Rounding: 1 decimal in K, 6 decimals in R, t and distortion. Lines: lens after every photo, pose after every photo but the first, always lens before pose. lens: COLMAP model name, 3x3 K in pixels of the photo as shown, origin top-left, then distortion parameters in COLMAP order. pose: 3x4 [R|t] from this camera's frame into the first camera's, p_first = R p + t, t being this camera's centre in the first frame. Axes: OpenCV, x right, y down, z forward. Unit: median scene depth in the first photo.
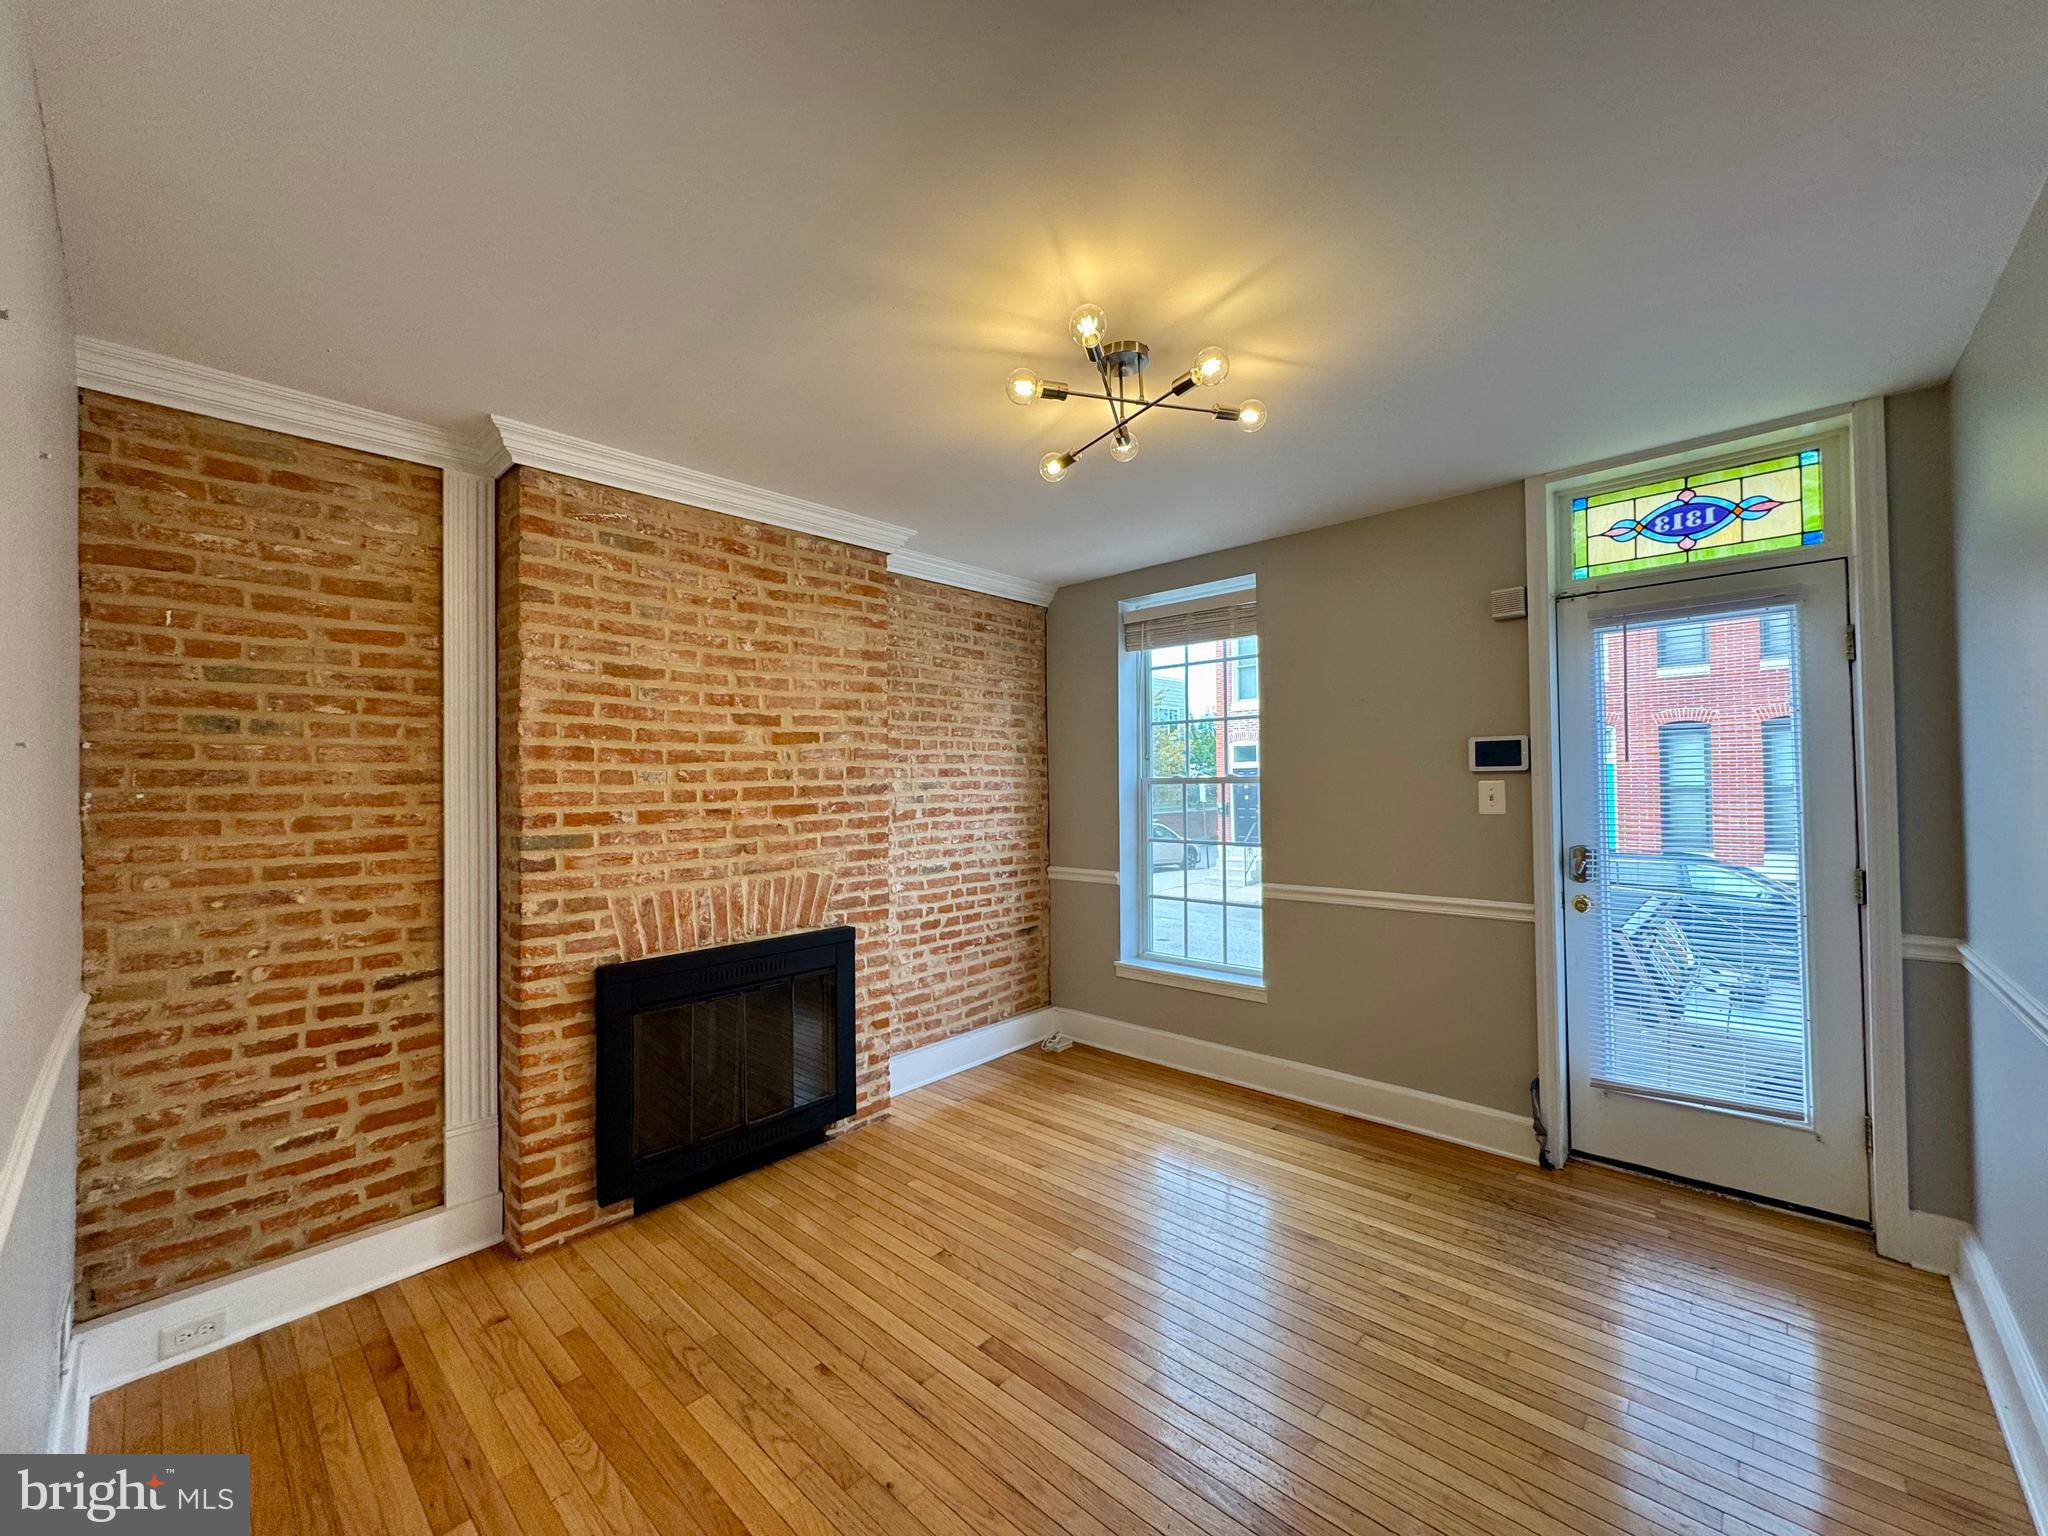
lens RADIAL K [[816.9, 0, 1029.6], [0, 816.9, 770.0], [0, 0, 1]] dist [0.000844, -0.000193]
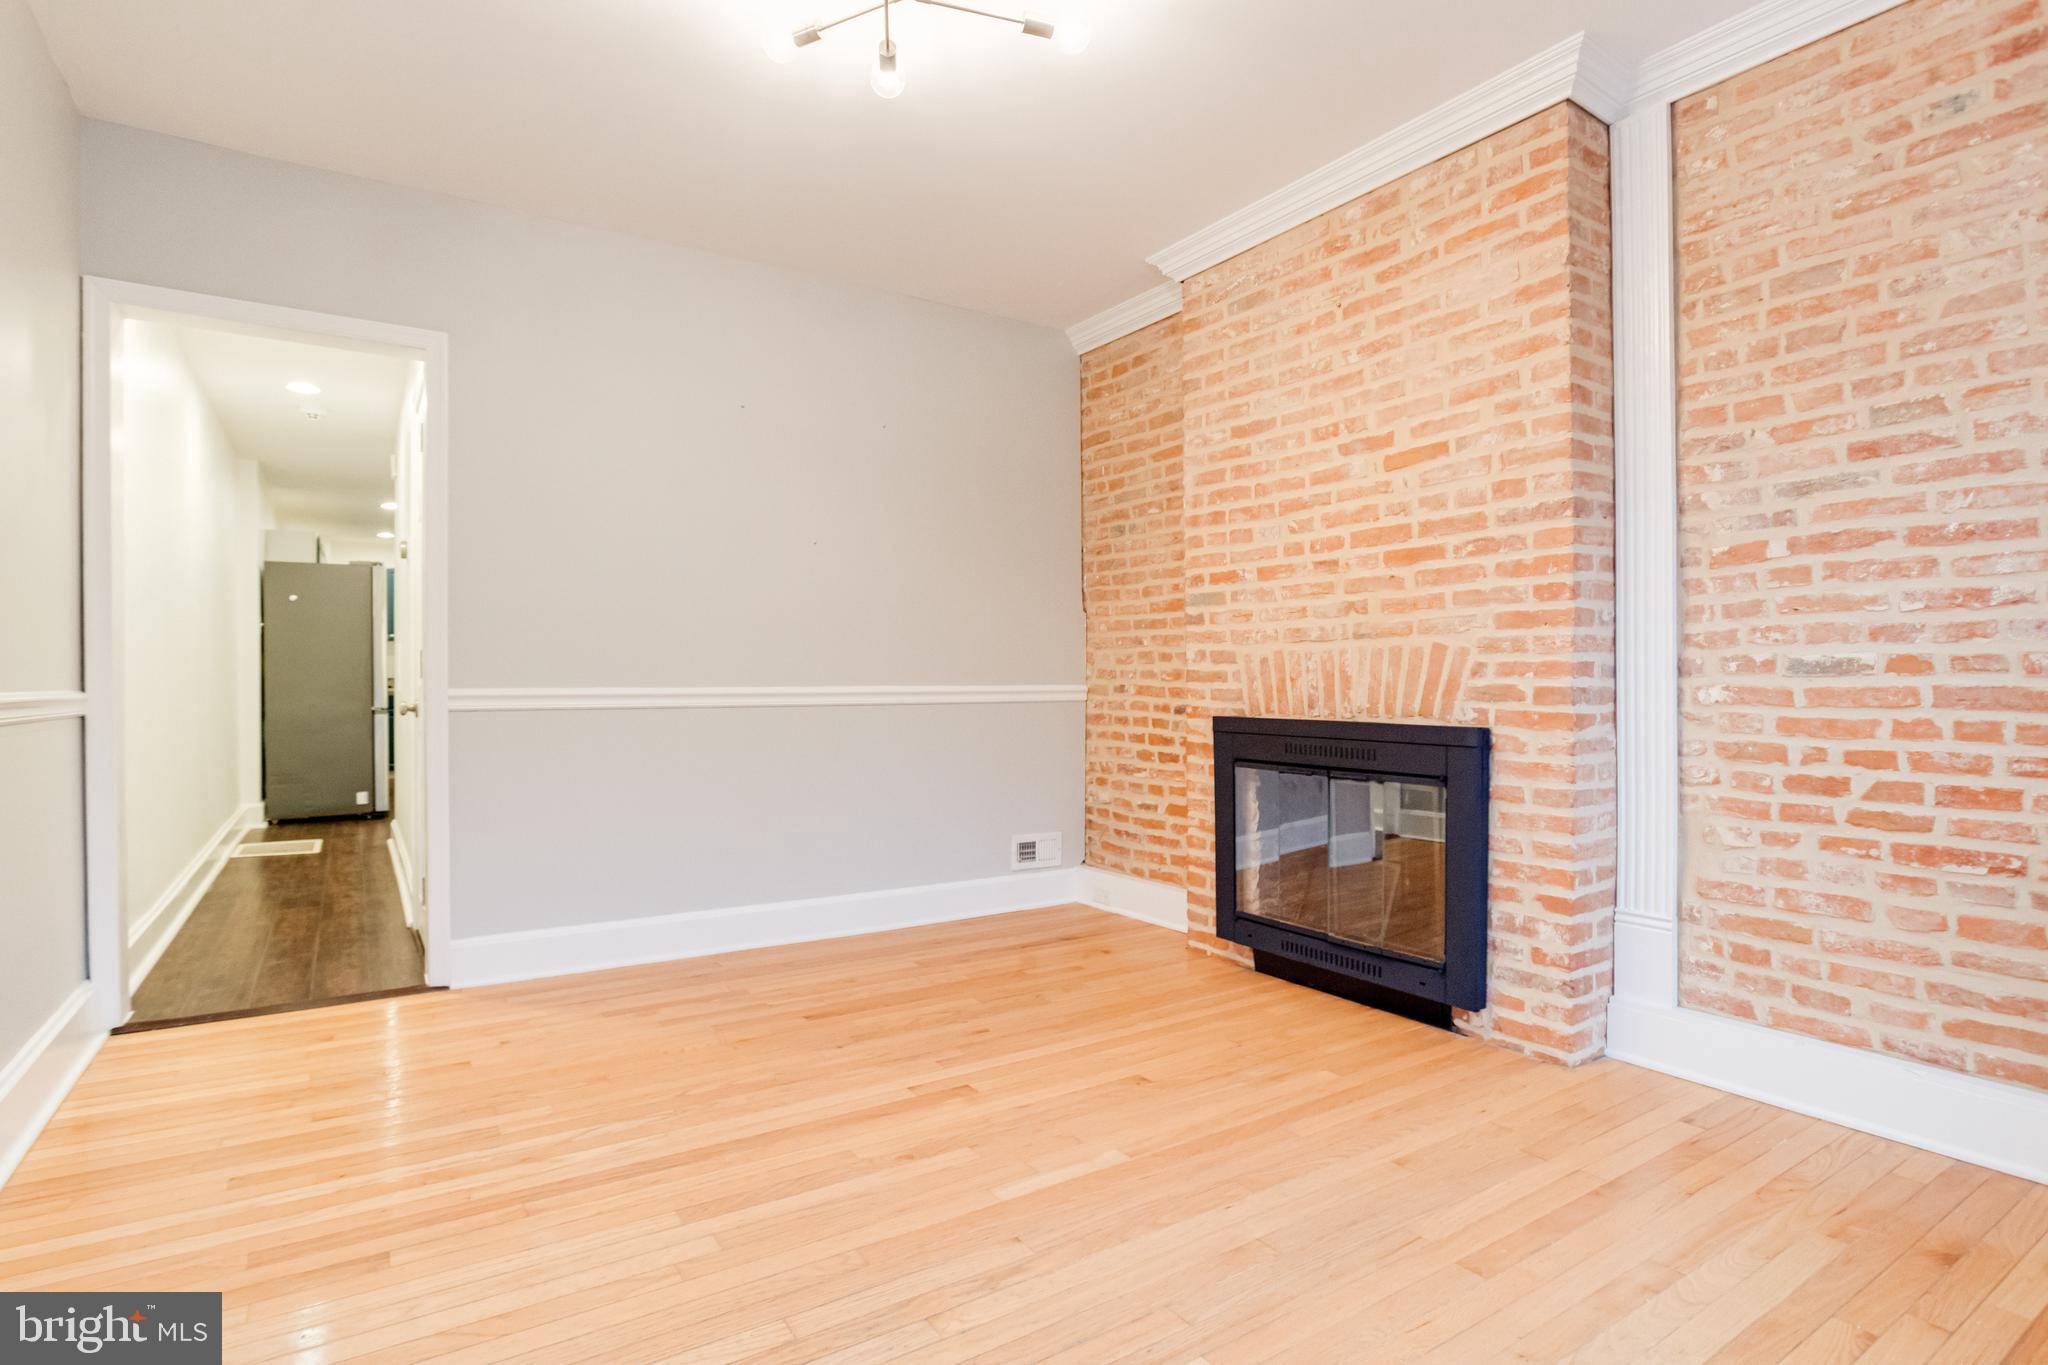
lens RADIAL K [[1044.1, 0, 997.6], [0, 1044.1, 681.5], [0, 0, 1]] dist [-0.039121, 0.016473]
pose [[-0.262439, 0.014936, -0.964833, 0.793562], [0.018074, 0.999781, 0.010561, 0.162936], [0.964779, -0.014666, -0.262652, 0.988674]]
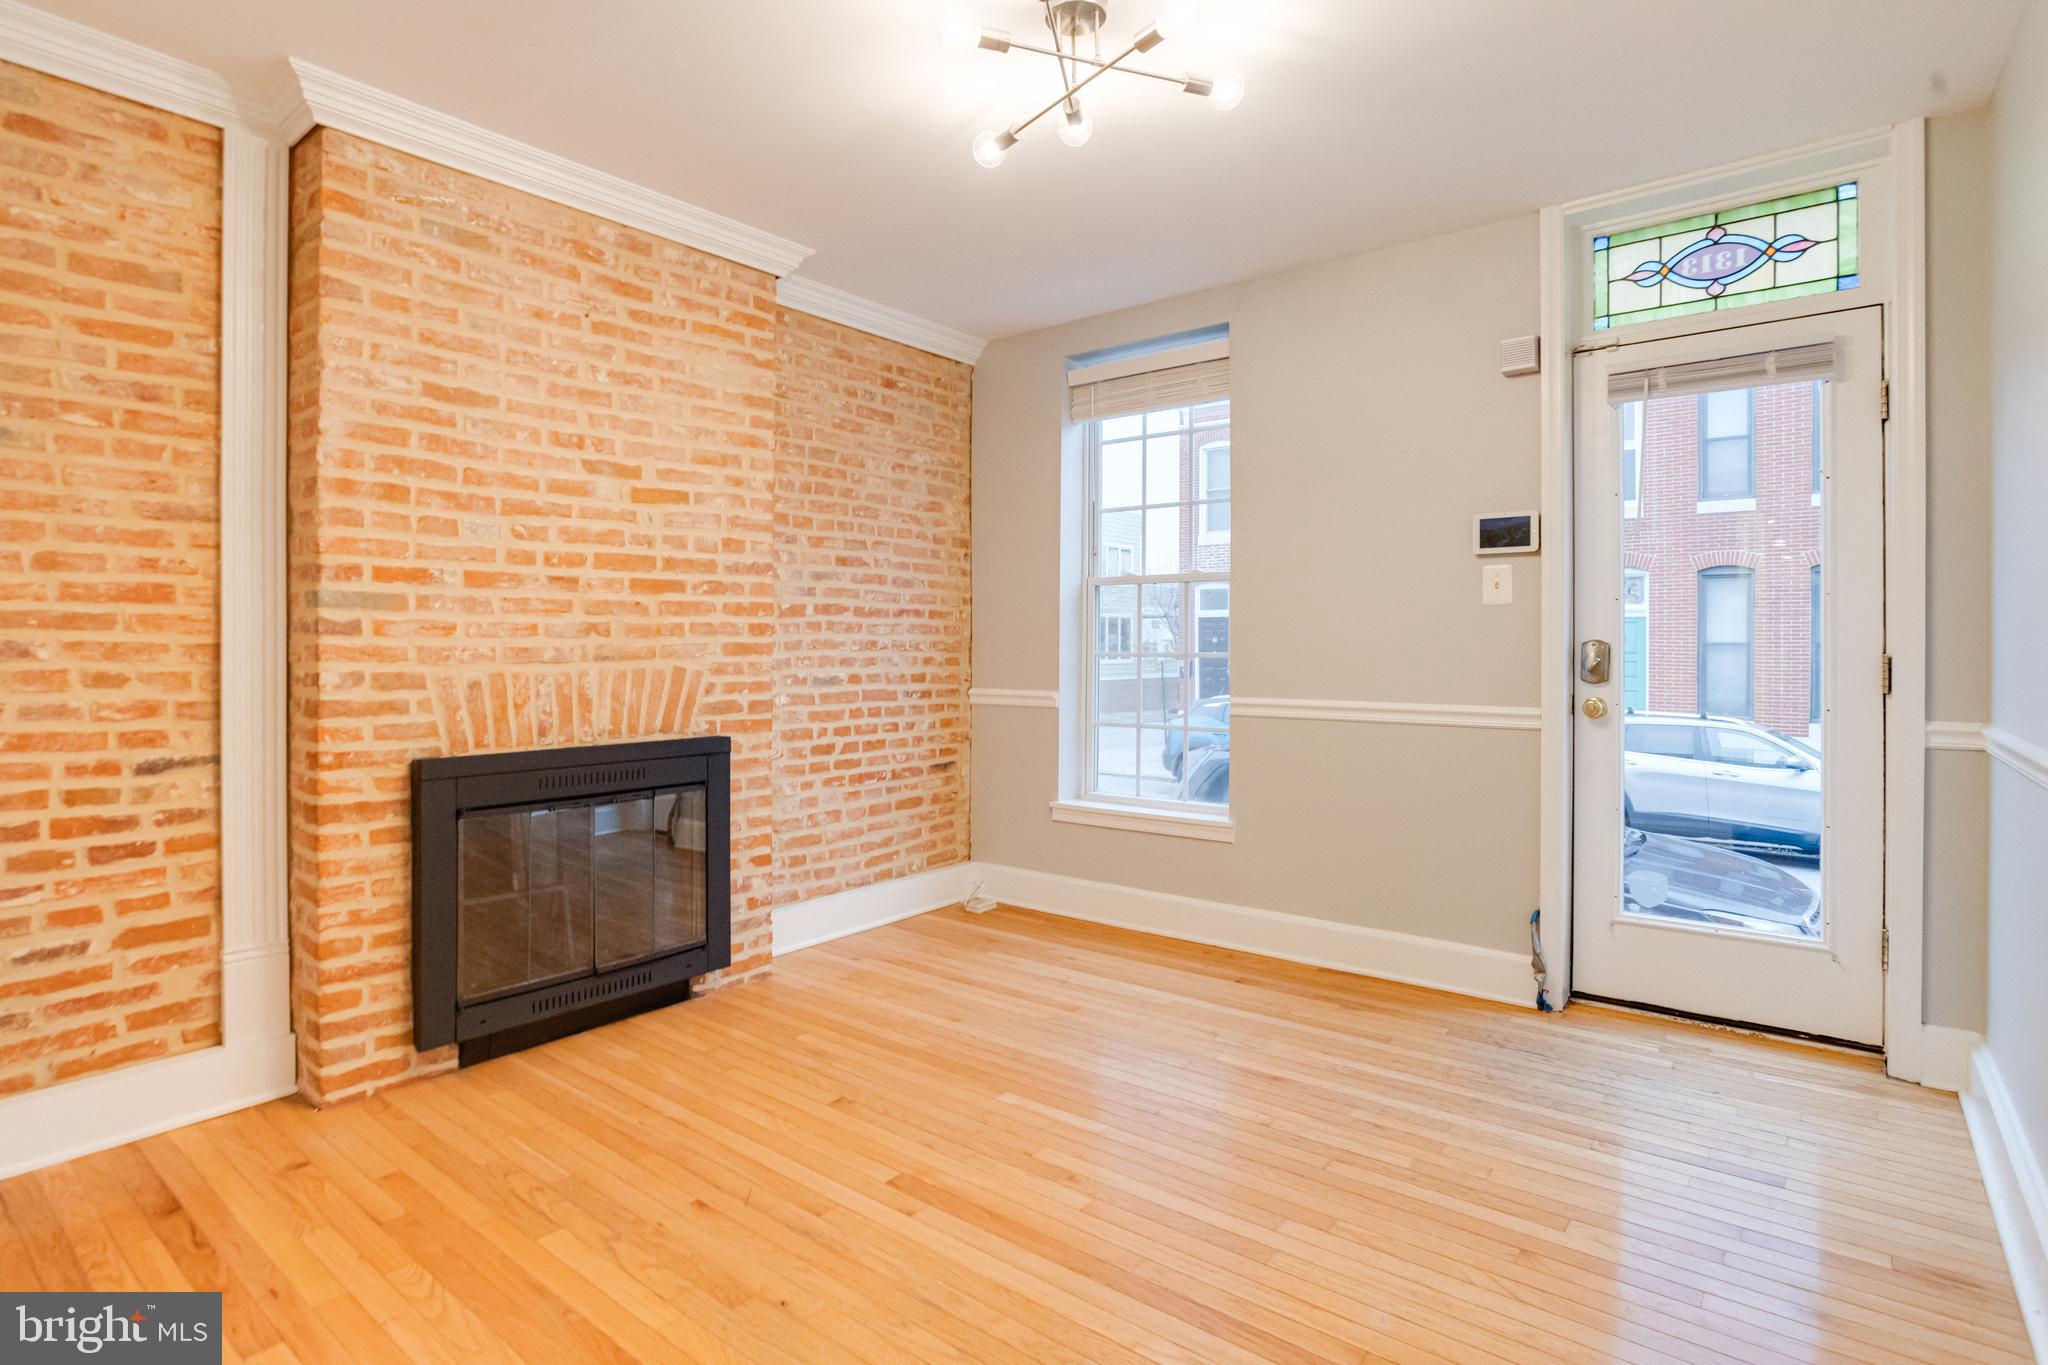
lens RADIAL K [[1044.1, 0, 1007.0], [0, 1044.1, 646.9], [0, 0, 1]] dist [-0.039121, 0.016473]
pose [[0.997890, 0.014468, 0.063293, -0.009728], [-0.015610, 0.999723, 0.017588, 0.095479], [-0.063021, -0.018539, 0.997840, -0.046411]]
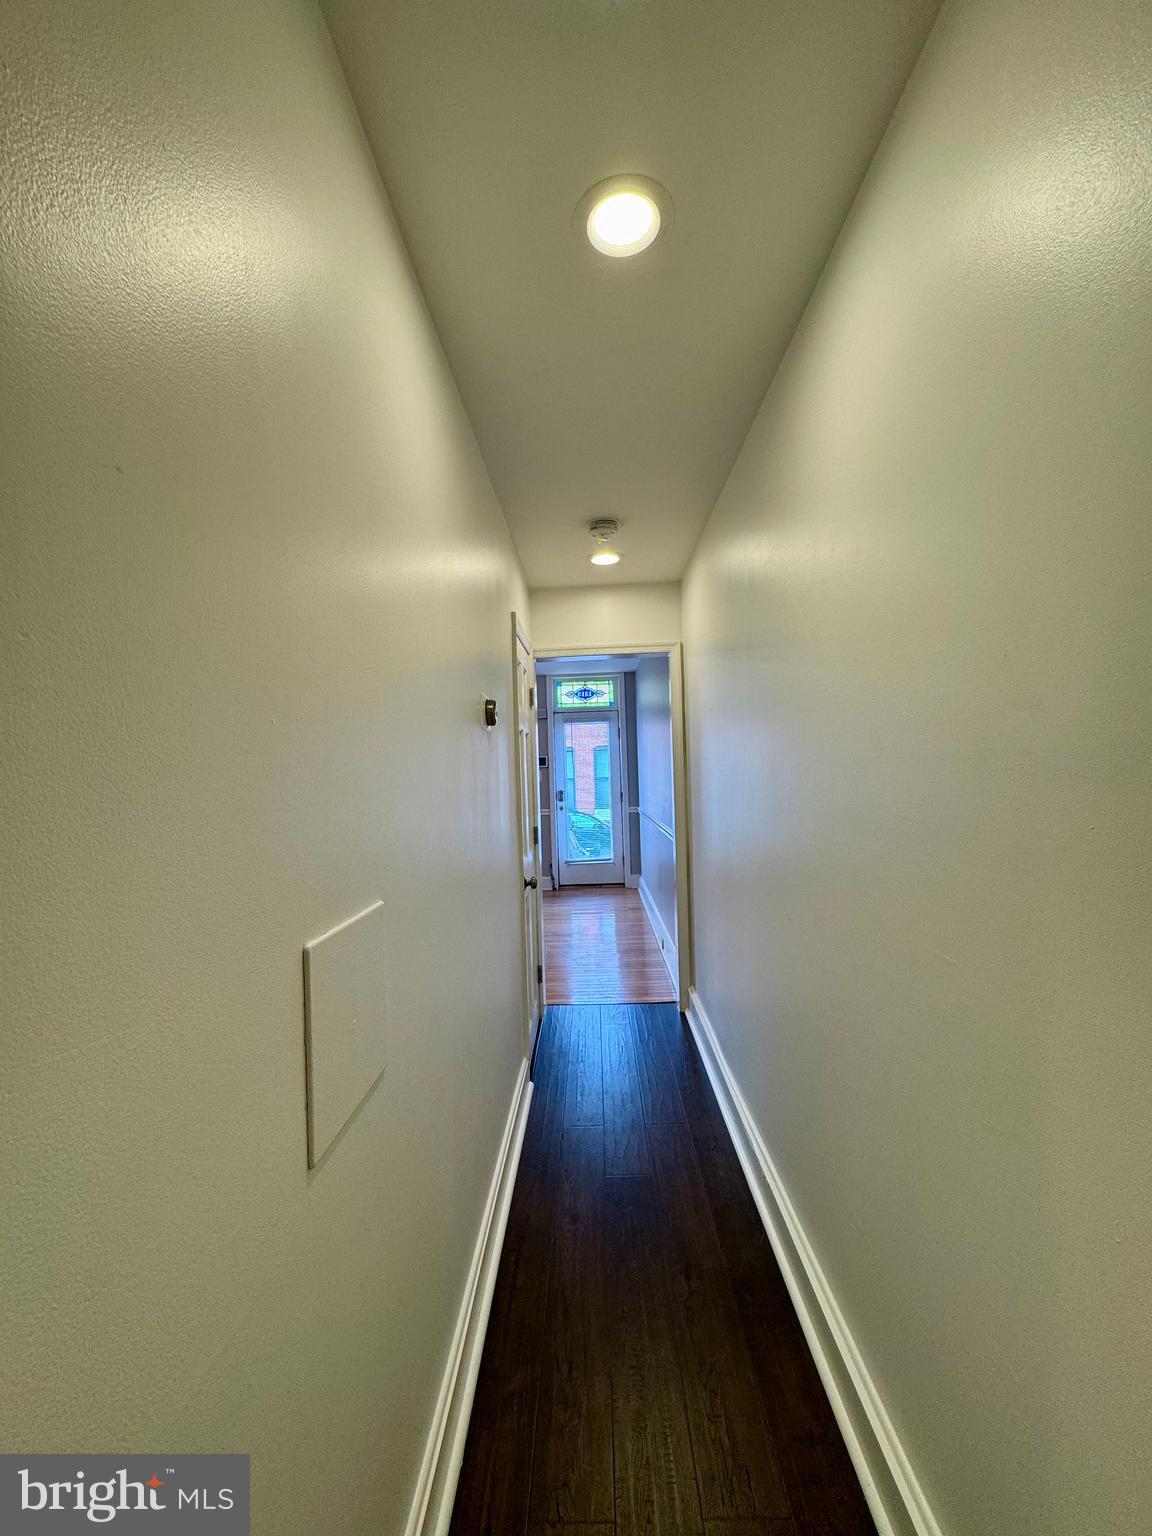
lens RADIAL K [[612.7, 0, 585.7], [0, 612.7, 758.7], [0, 0, 1]] dist [0.000844, -0.000193]
pose [[0.750031, 0.004190, 0.661389, -0.903025], [0.010745, 0.999771, -0.018519, 0.013958], [-0.661315, 0.020996, 0.749814, -0.935790]]
